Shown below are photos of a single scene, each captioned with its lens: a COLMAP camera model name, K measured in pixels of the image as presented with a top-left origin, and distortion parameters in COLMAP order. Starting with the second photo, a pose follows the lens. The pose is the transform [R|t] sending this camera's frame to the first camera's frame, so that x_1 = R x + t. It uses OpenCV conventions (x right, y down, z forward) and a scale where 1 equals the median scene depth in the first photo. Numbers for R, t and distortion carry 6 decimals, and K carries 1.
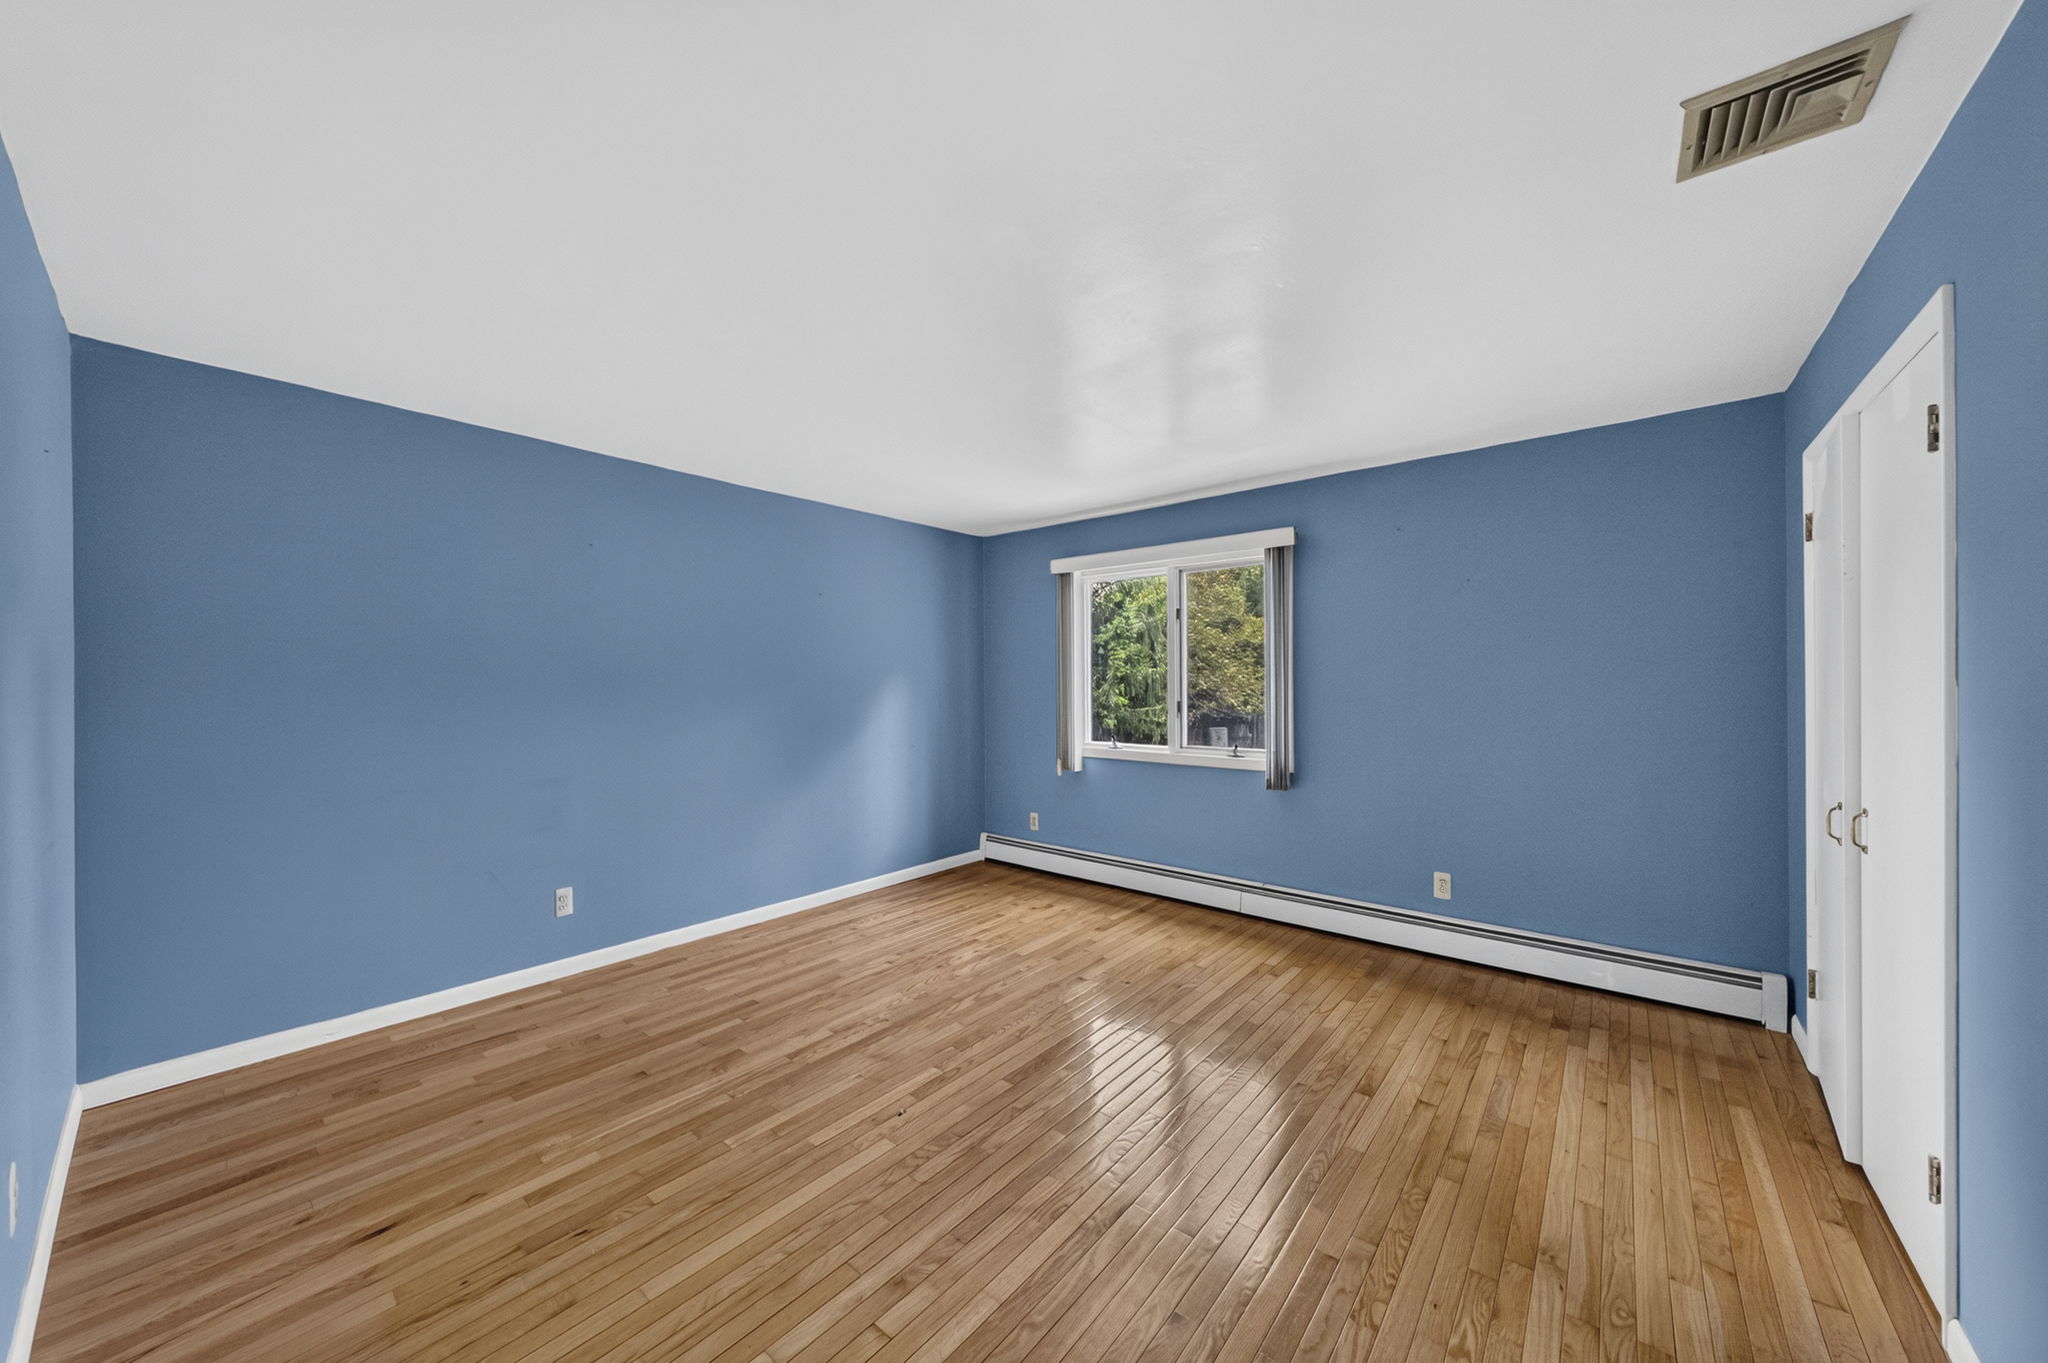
lens RADIAL K [[707.7, 0, 1024.0], [0, 707.7, 681.5], [0, 0, 1]] dist [0.001014, 0.000098]
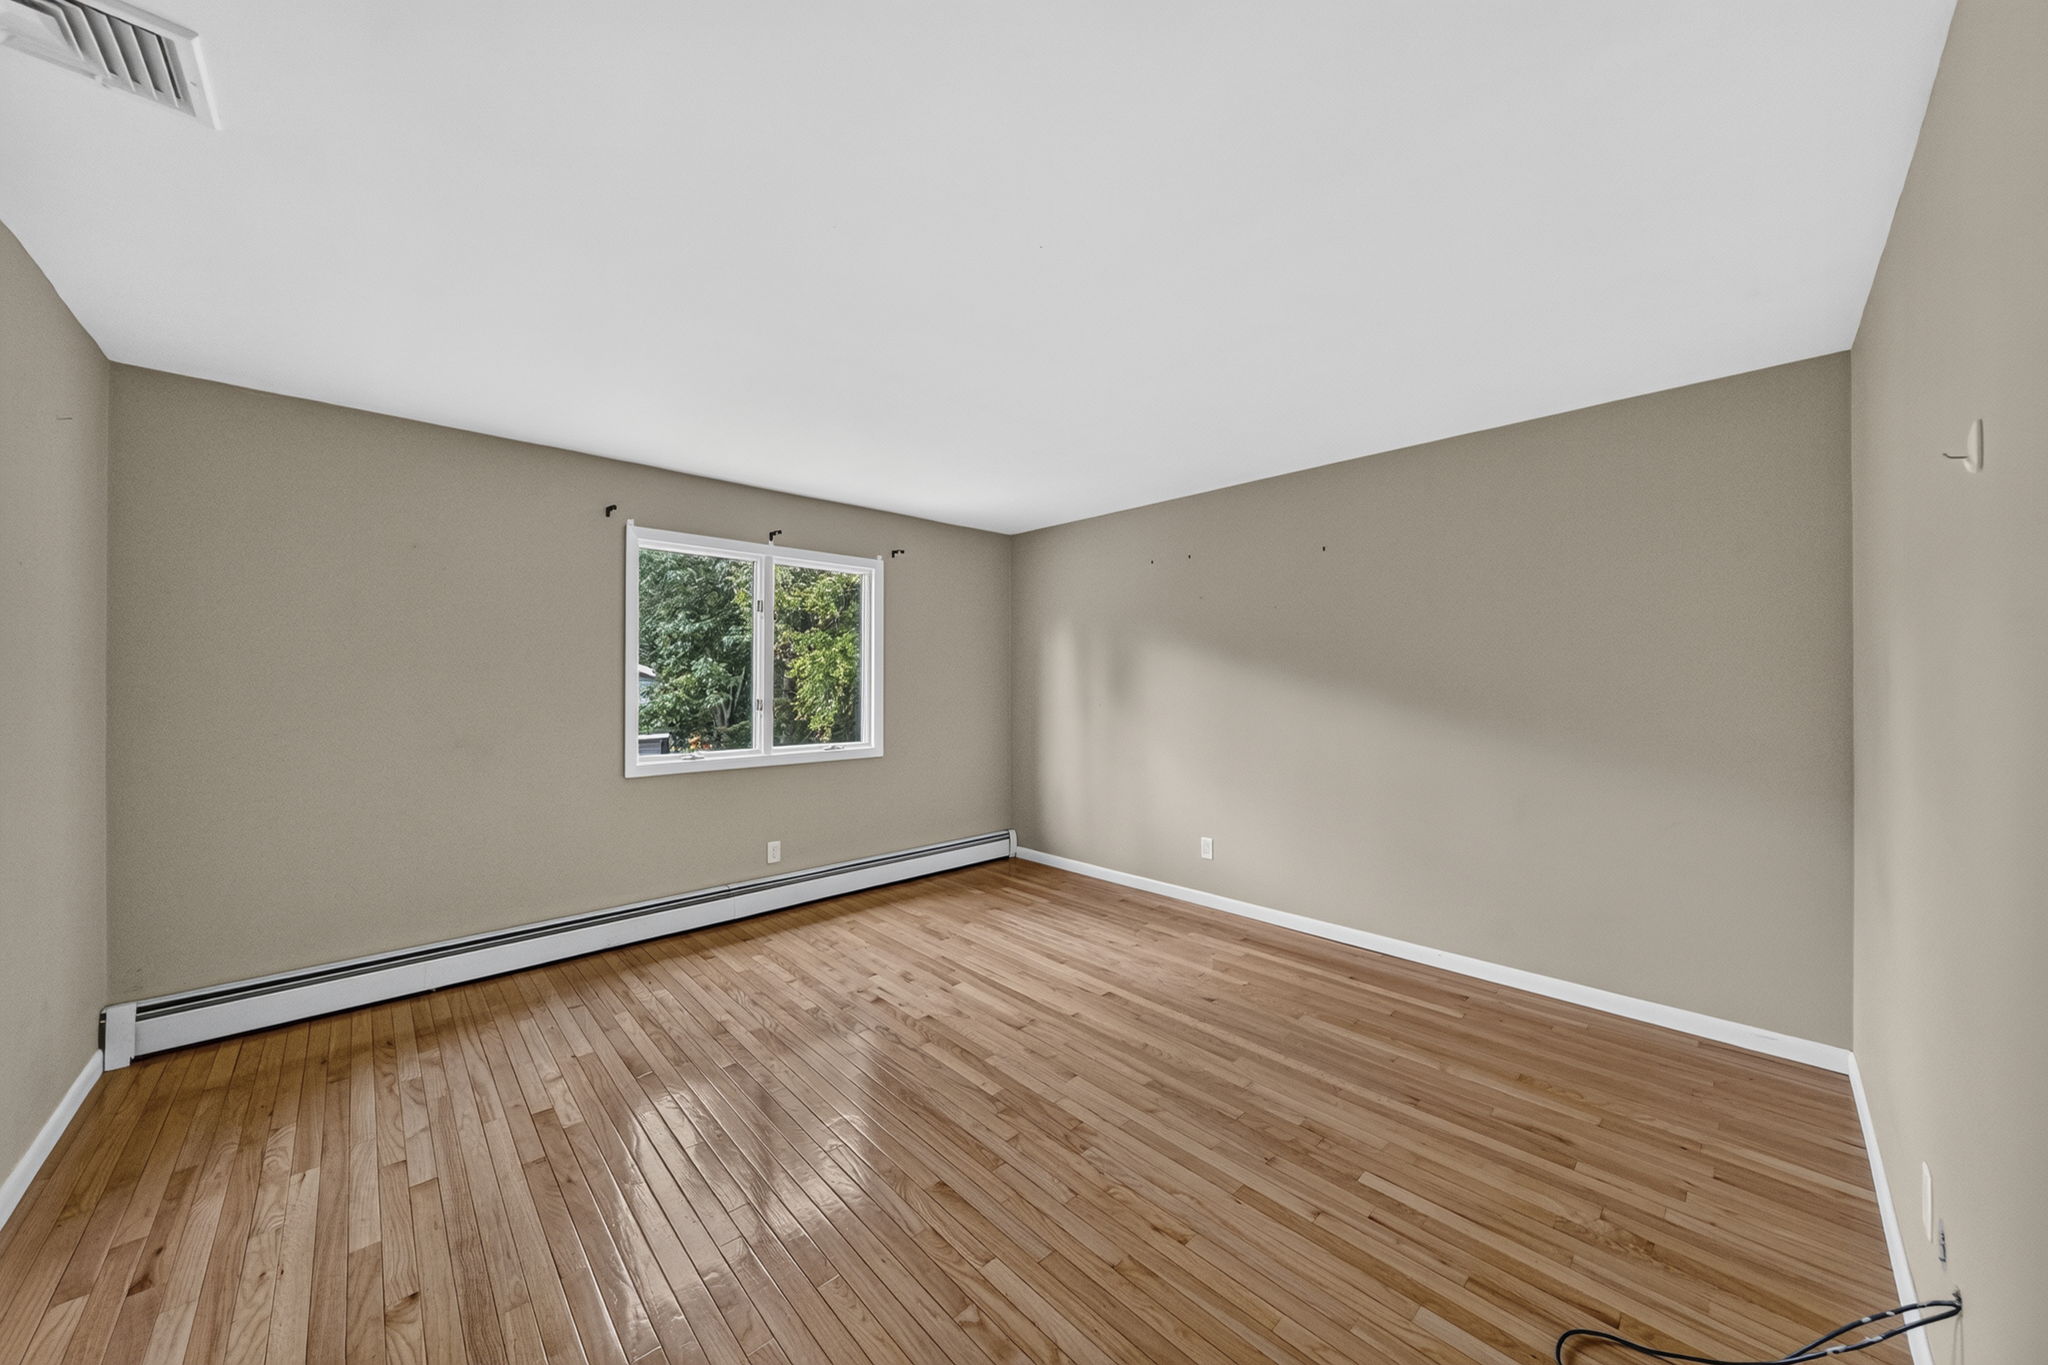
lens RADIAL K [[707.7, 0, 1024.0], [0, 707.7, 682.5], [0, 0, 1]] dist [0.001014, 0.000098]
pose [[0.122442, 0.002788, 0.992472, -0.657123], [-0.002824, 0.999993, -0.002460, 0.006463], [-0.992472, -0.002502, 0.122449, 0.541105]]
